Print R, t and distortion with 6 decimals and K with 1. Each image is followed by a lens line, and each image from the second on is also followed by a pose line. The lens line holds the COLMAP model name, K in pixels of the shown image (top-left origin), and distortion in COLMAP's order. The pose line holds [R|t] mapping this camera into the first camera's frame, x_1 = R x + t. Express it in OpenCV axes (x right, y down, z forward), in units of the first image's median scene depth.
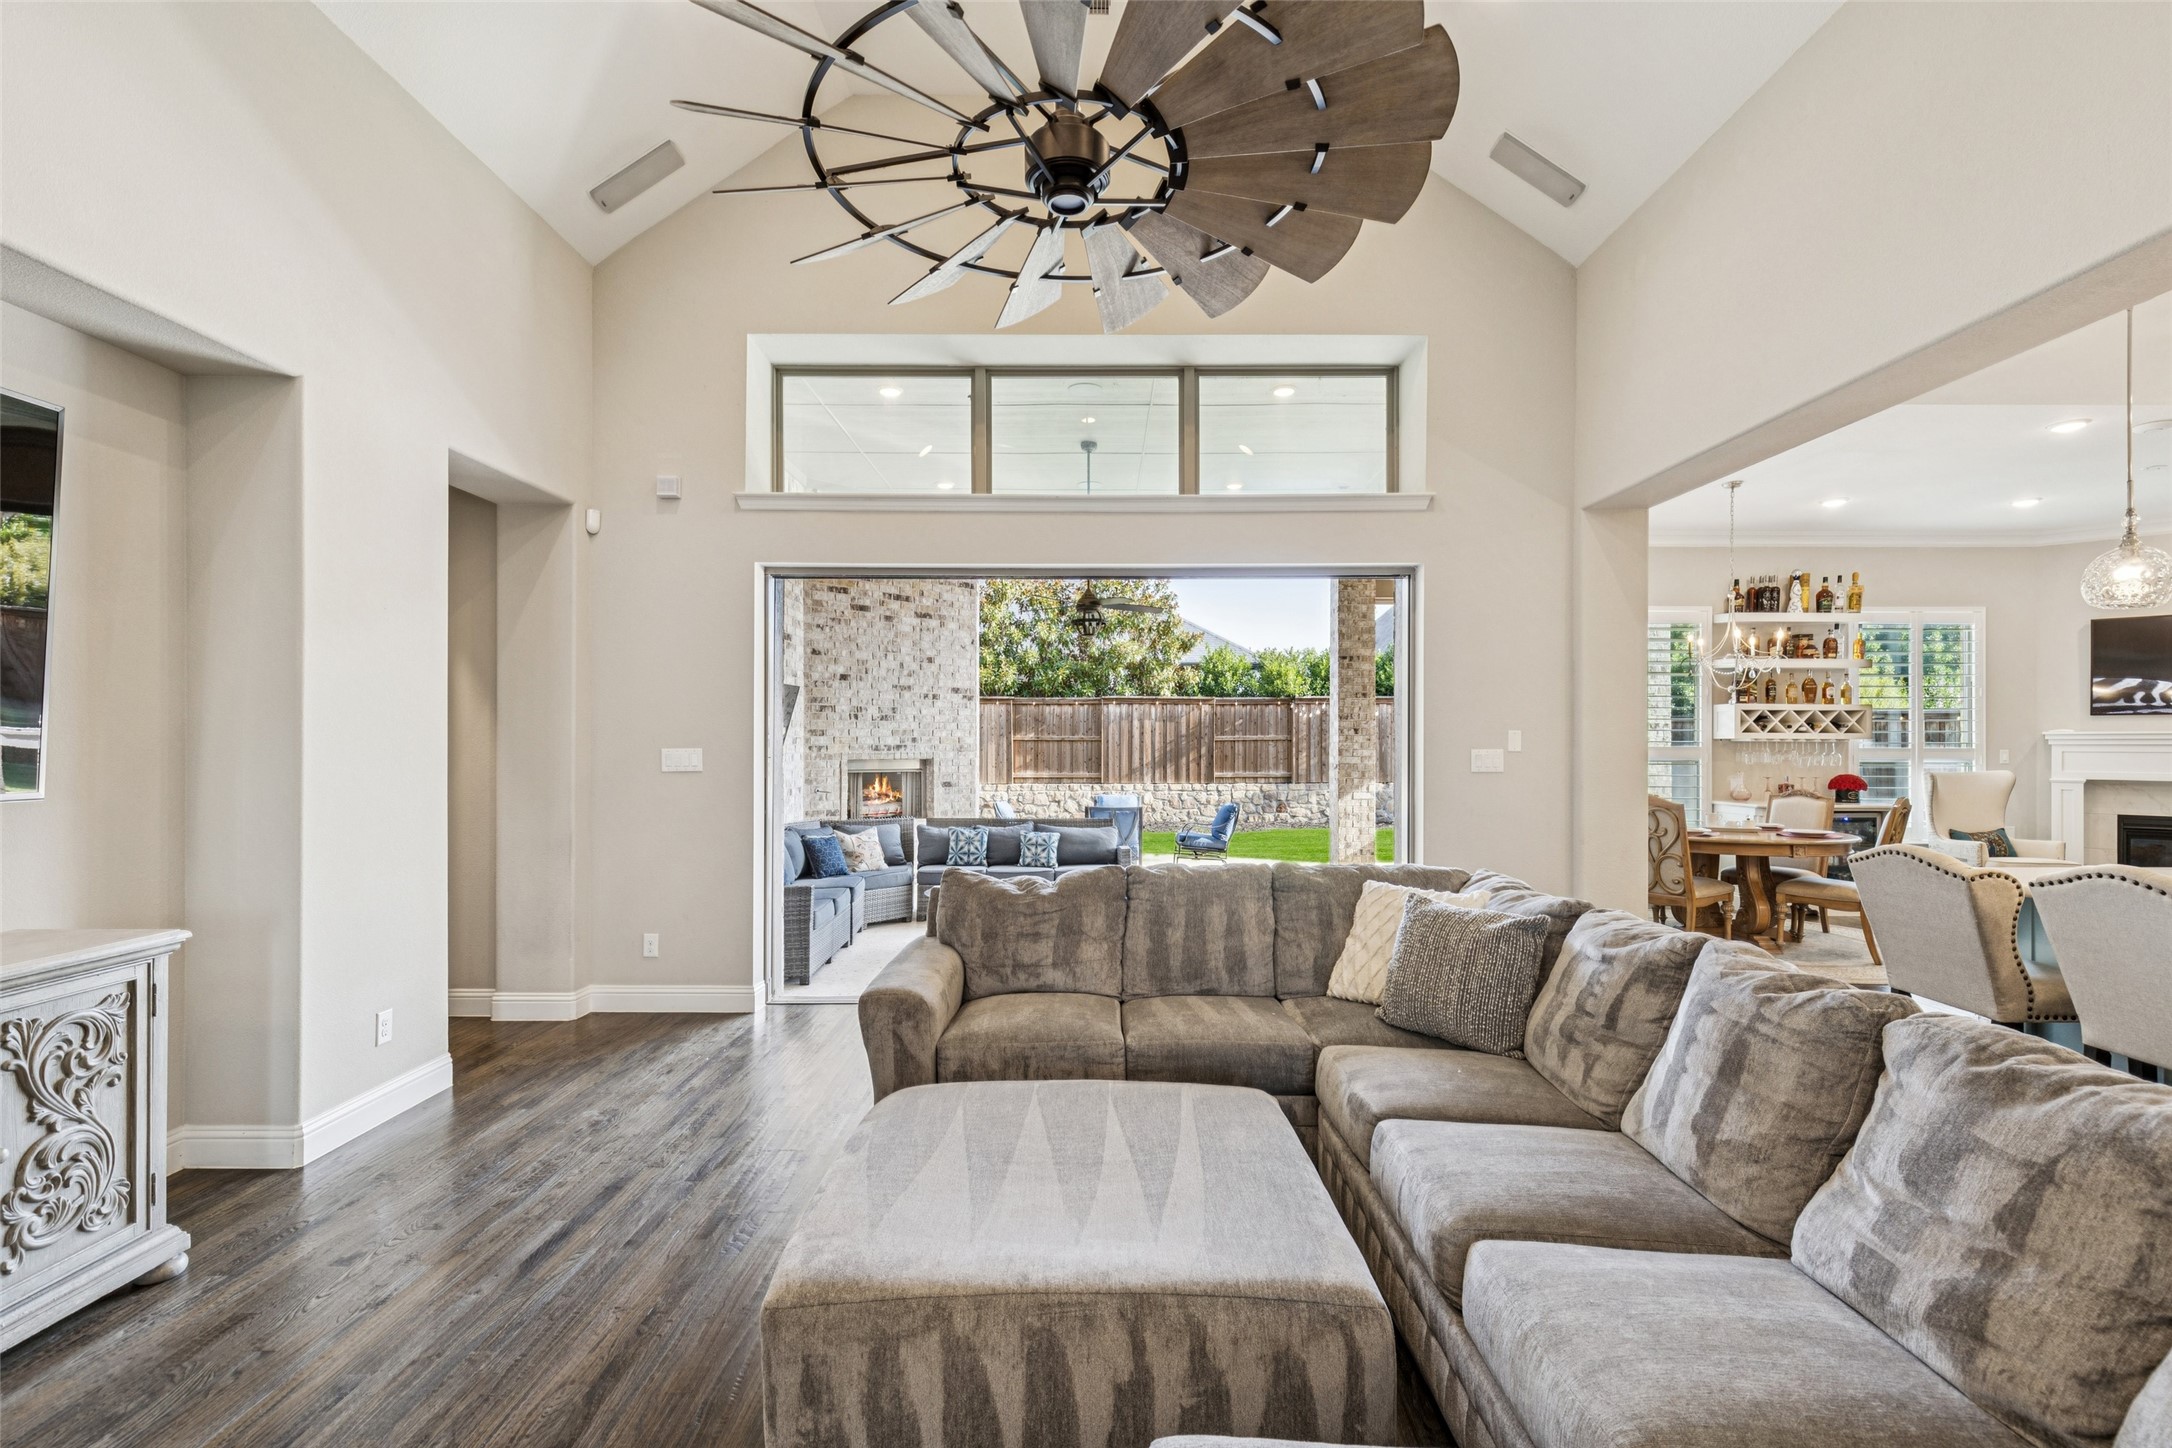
lens RADIAL K [[988.9, 0, 1080.7], [0, 988.9, 739.8], [0, 0, 1]] dist [0.002782, 0.000361]
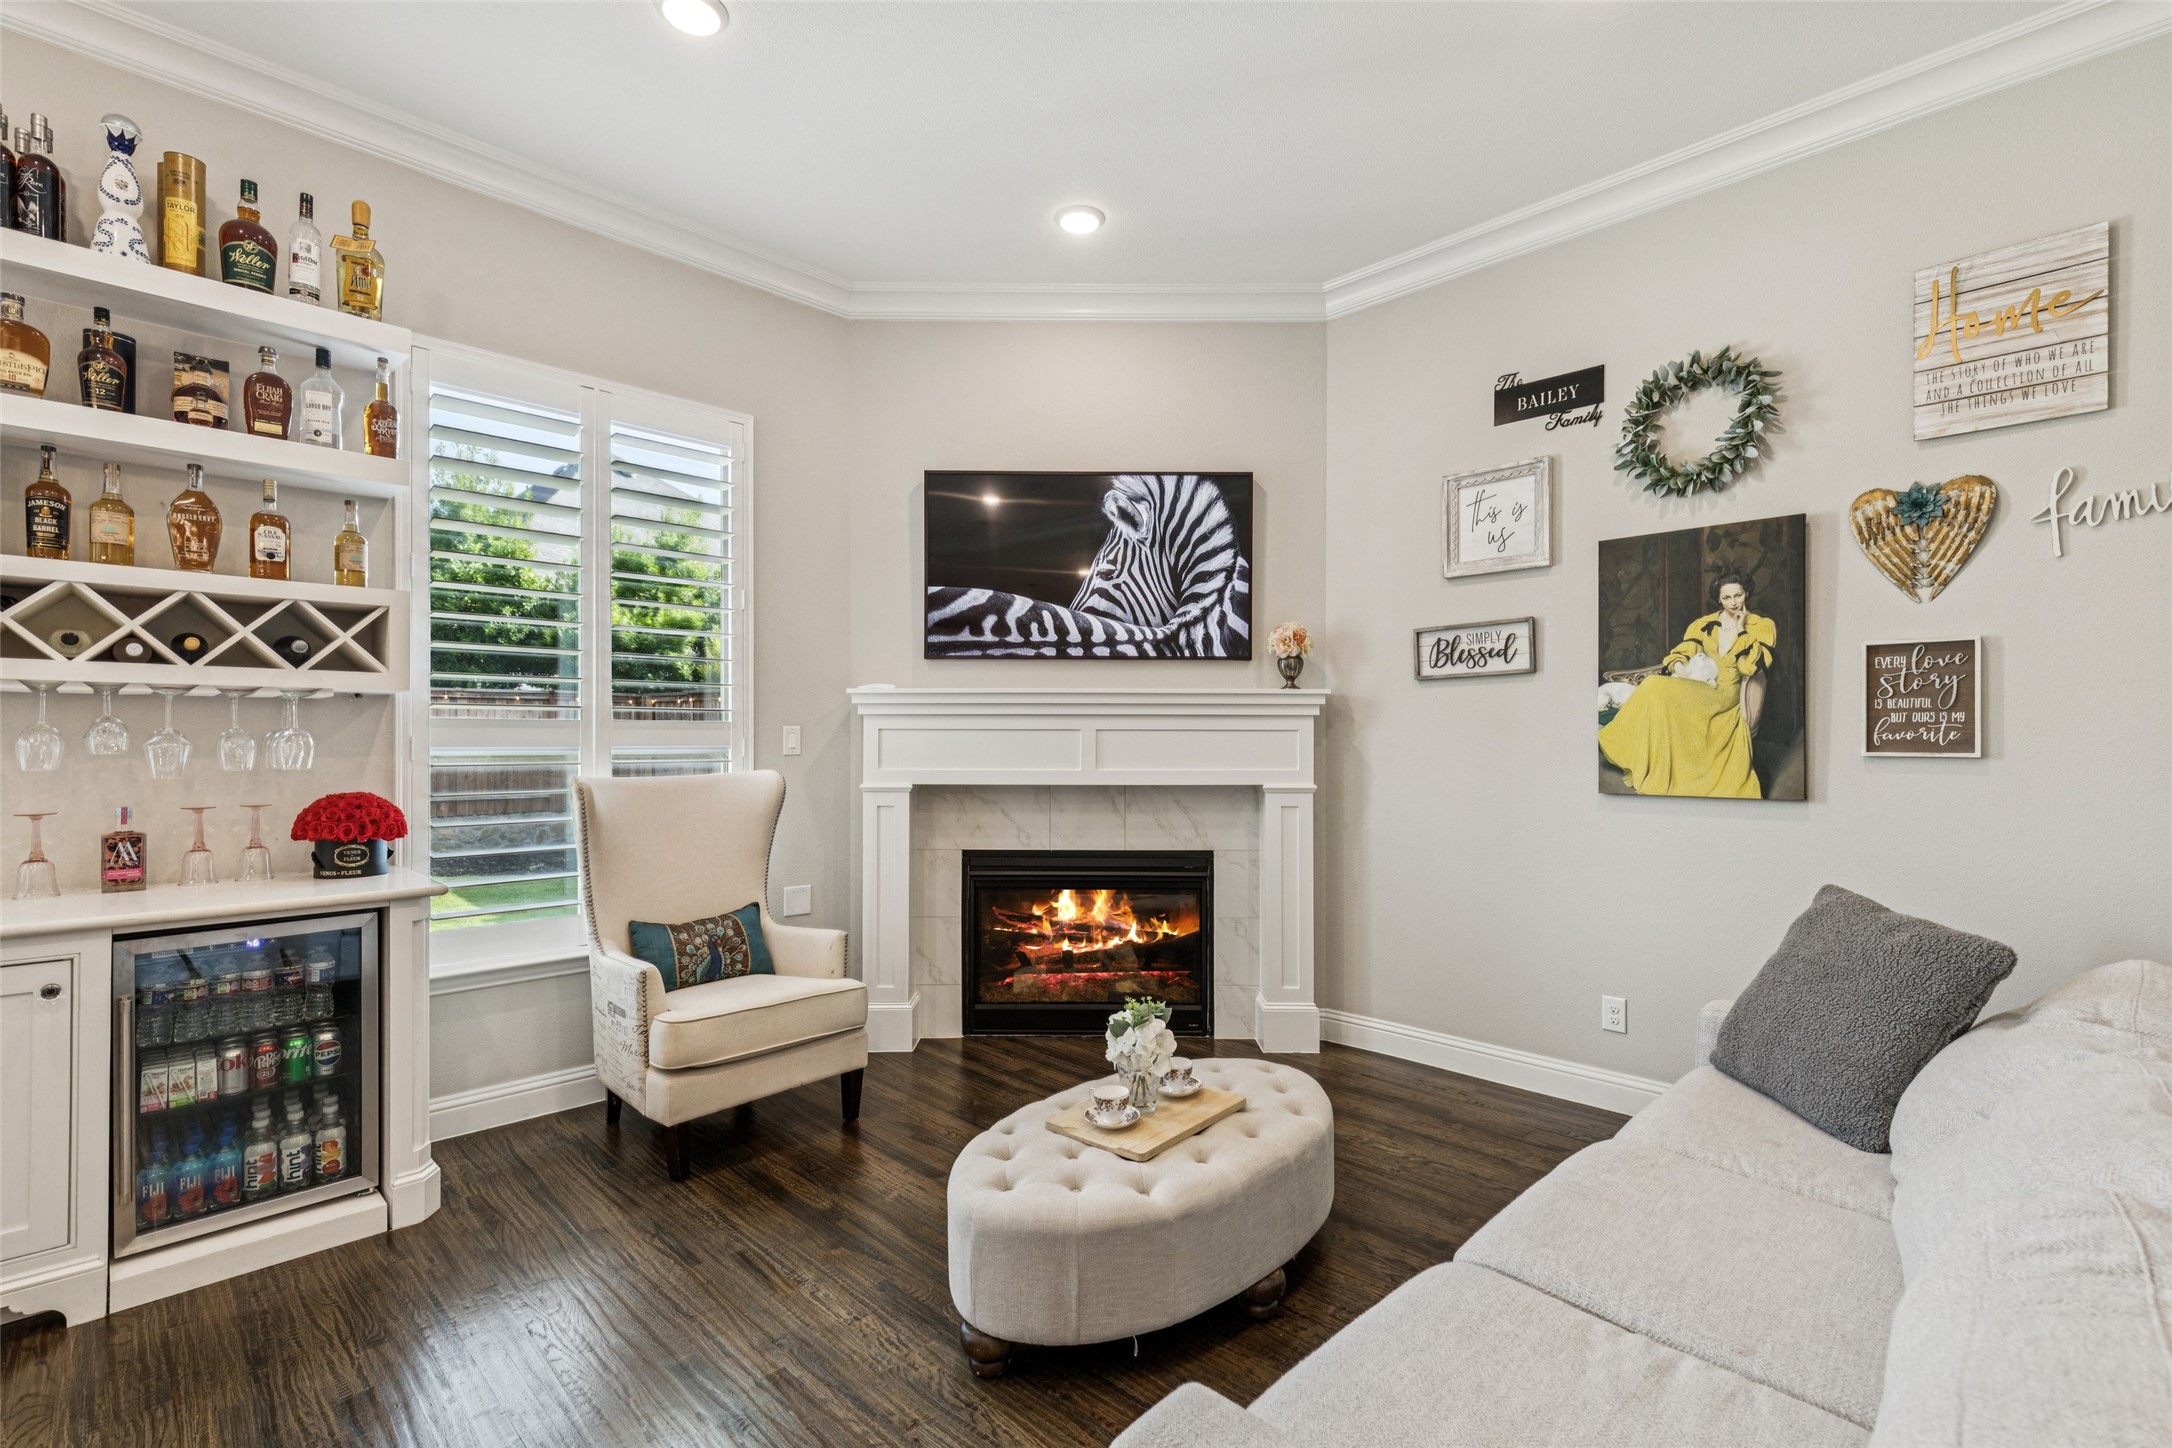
lens RADIAL K [[988.9, 0, 1086.8], [0, 988.9, 731.7], [0, 0, 1]] dist [0.002782, 0.000361]
pose [[0.703526, 0.003144, 0.710663, 0.714905], [-0.000786, 0.999993, -0.003646, 0.014950], [-0.710669, 0.002007, 0.703523, 0.582409]]
